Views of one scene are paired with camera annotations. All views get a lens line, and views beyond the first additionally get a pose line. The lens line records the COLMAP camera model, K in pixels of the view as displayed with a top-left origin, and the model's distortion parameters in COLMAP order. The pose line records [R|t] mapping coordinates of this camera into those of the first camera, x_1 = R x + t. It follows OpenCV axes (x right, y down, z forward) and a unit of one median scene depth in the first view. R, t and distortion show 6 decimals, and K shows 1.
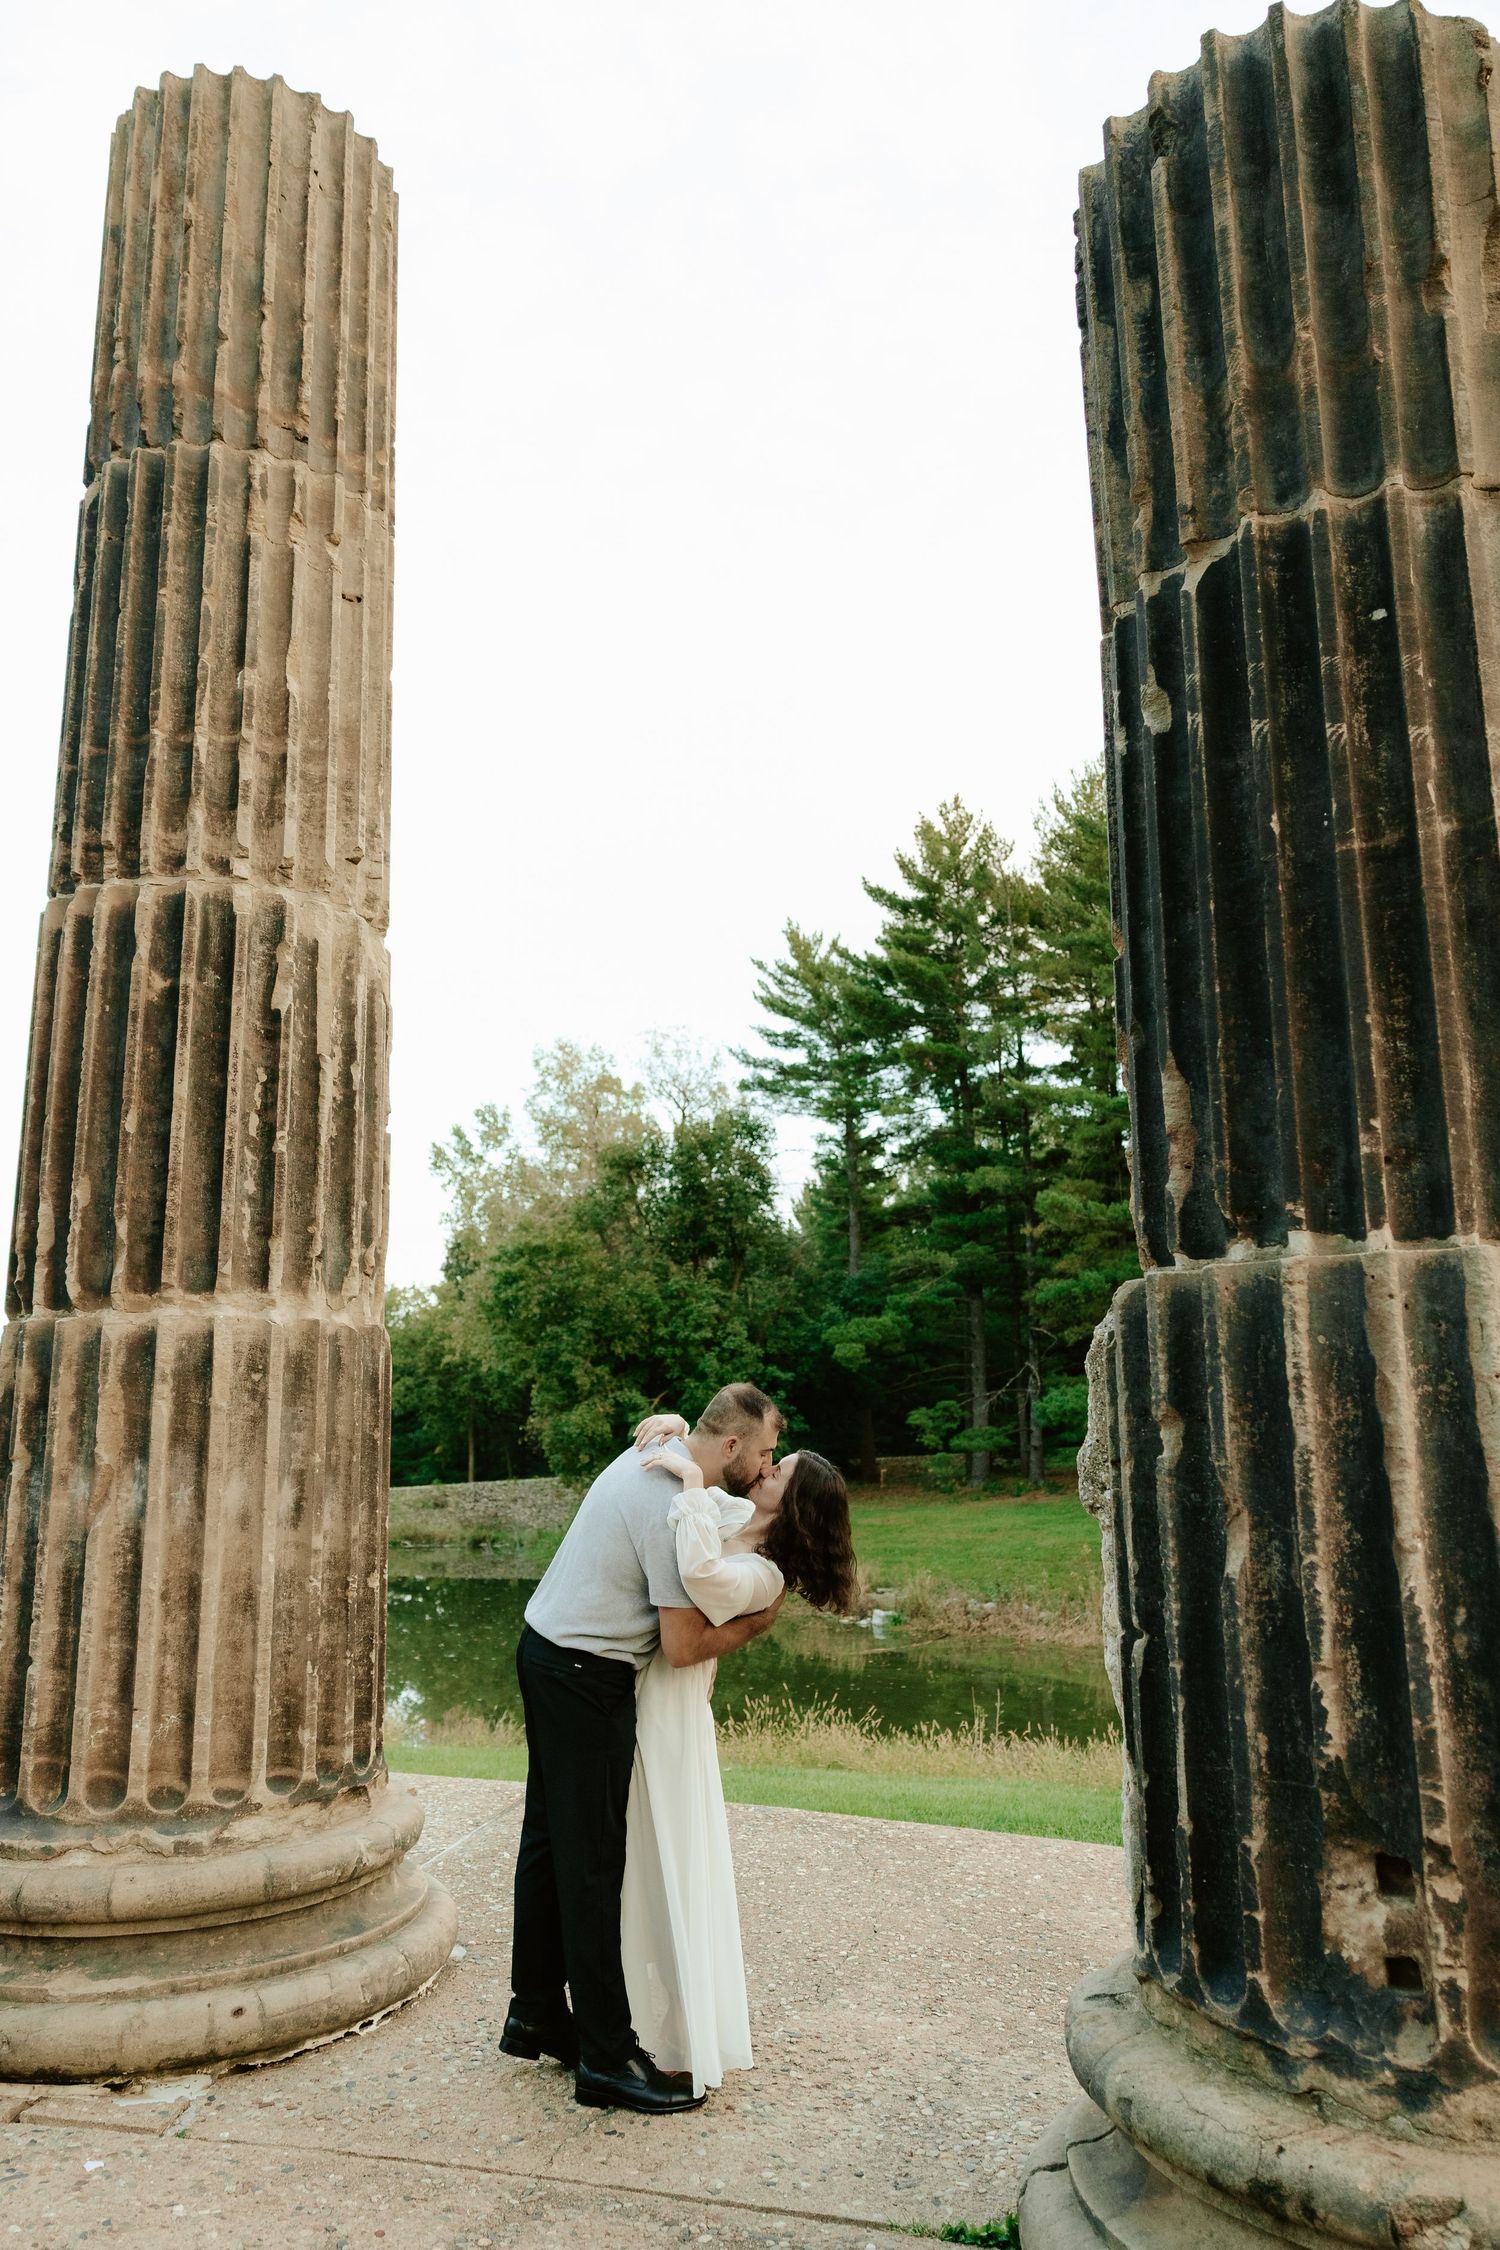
lens RADIAL K [[1606.0, 0, 752.4], [0, 1606.0, 1115.9], [0, 0, 1]] dist [0.002086, -0.001595]
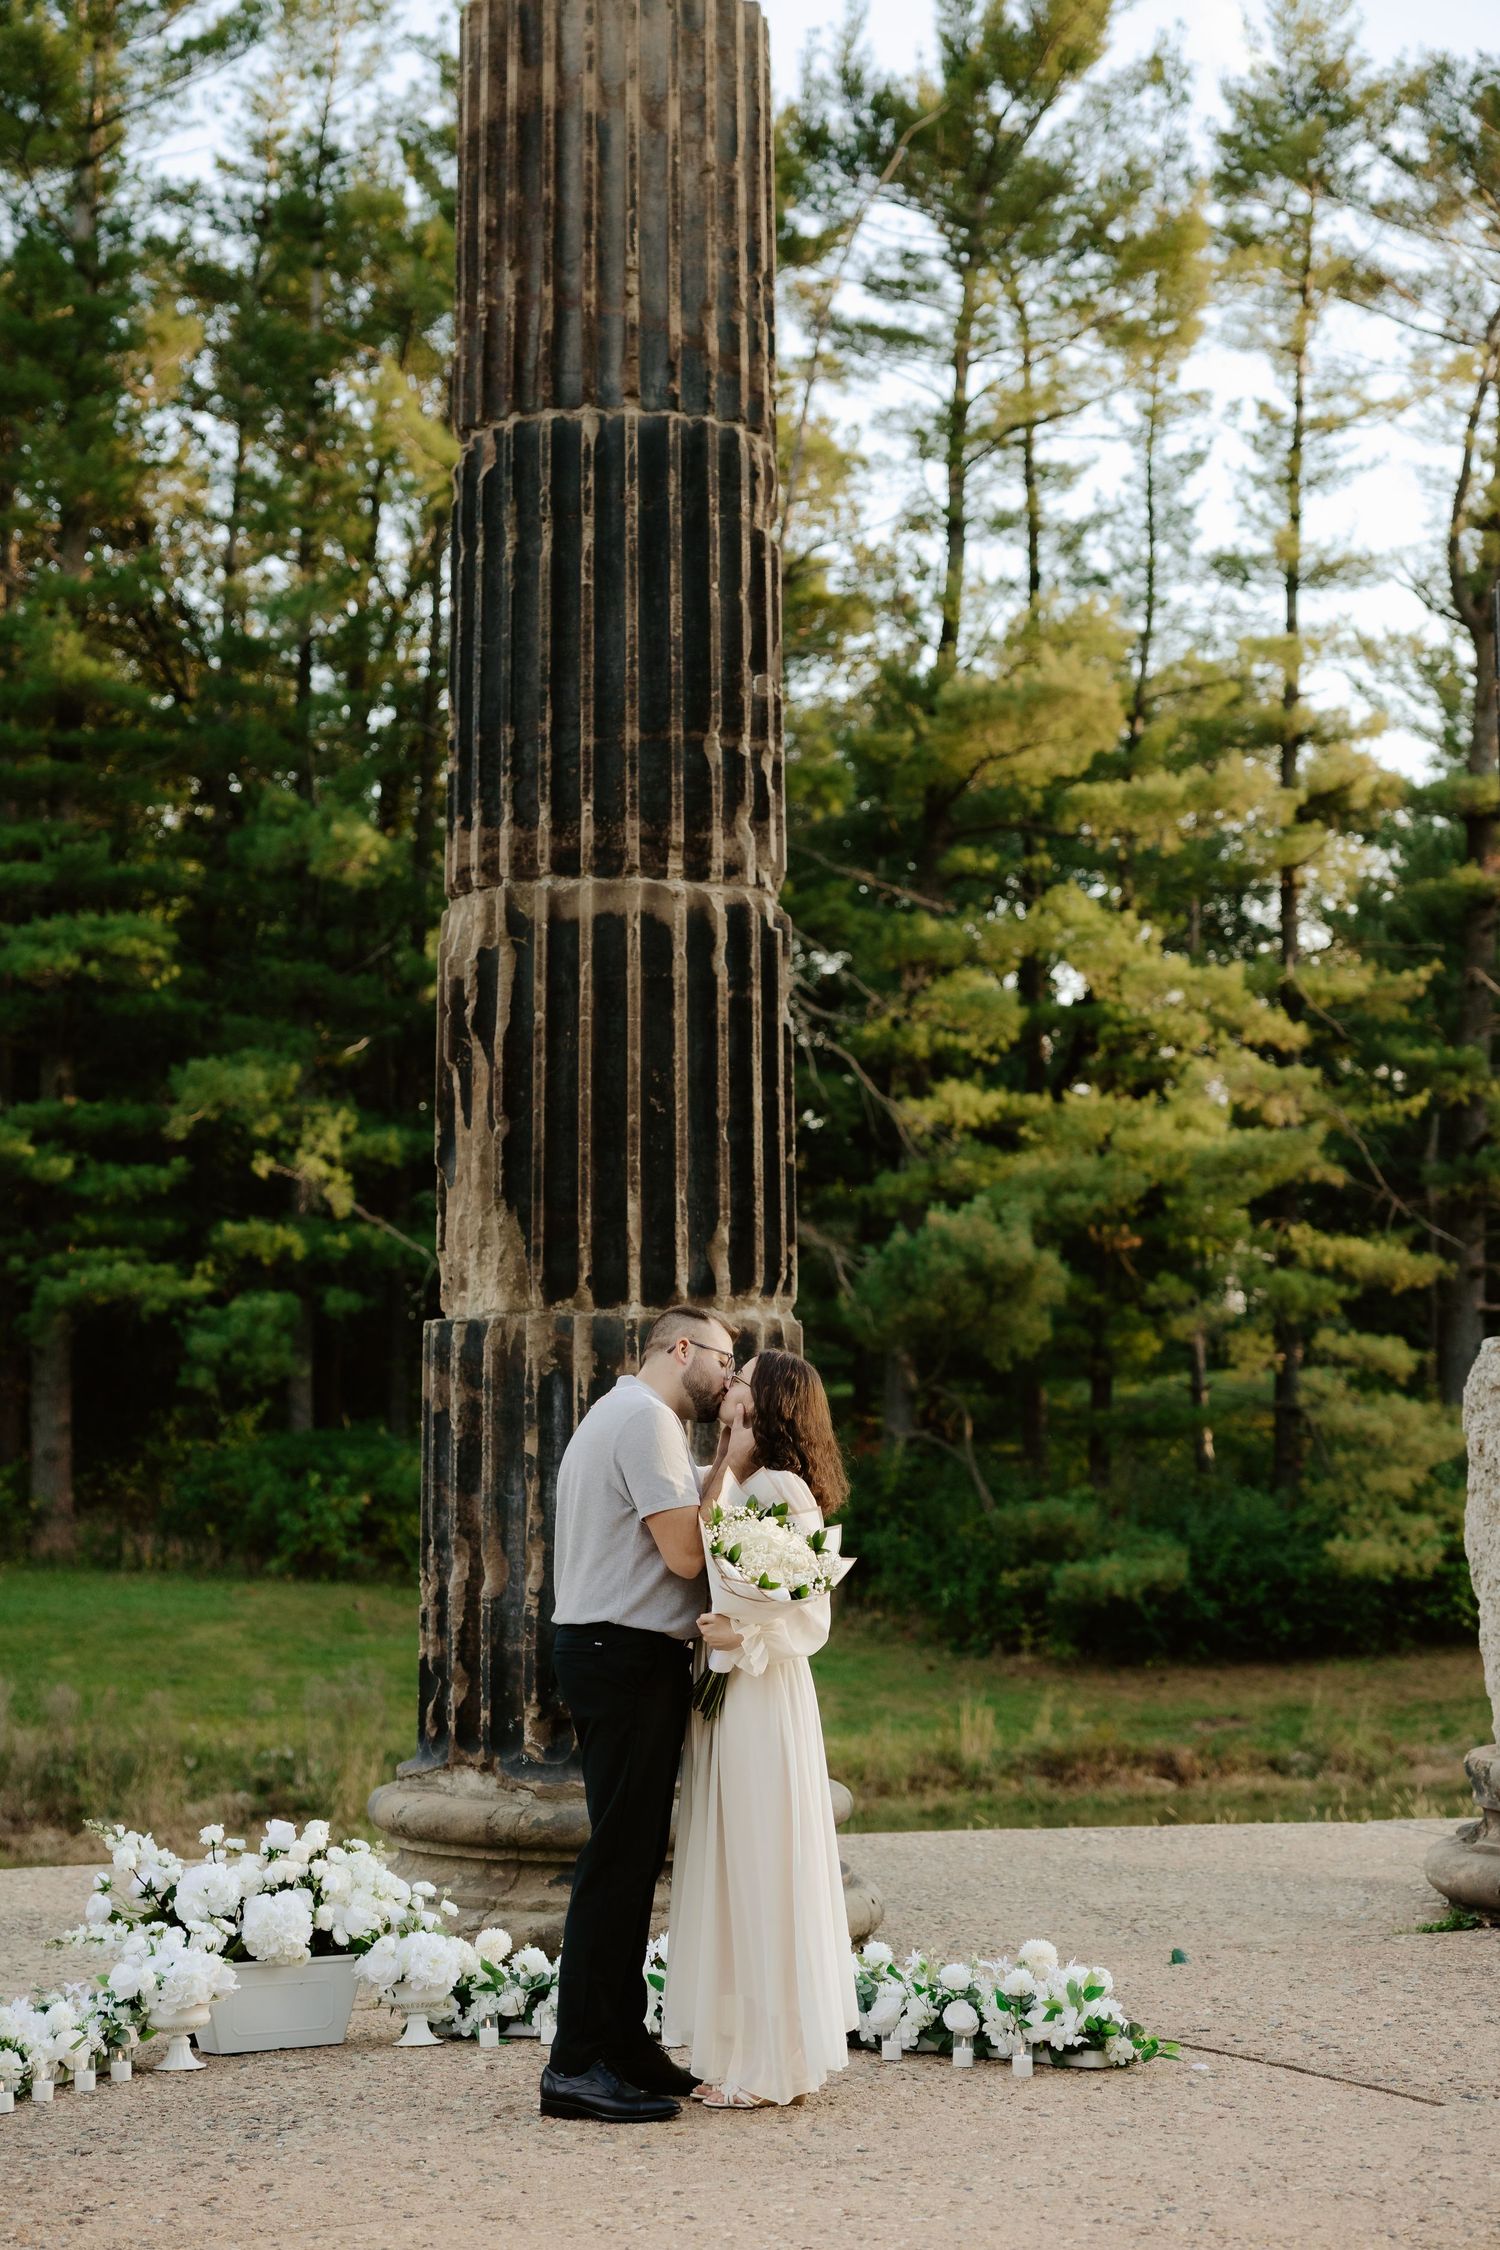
lens RADIAL K [[3822.5, 0, 750.0], [0, 3822.5, 1125.0], [0, 0, 1]] dist [0.019248, 0.144314]
pose [[0.727945, 0.061863, 0.682839, -0.178563], [-0.134444, 0.989466, 0.053683, -0.011714], [-0.672325, -0.130881, 0.728594, -0.070815]]
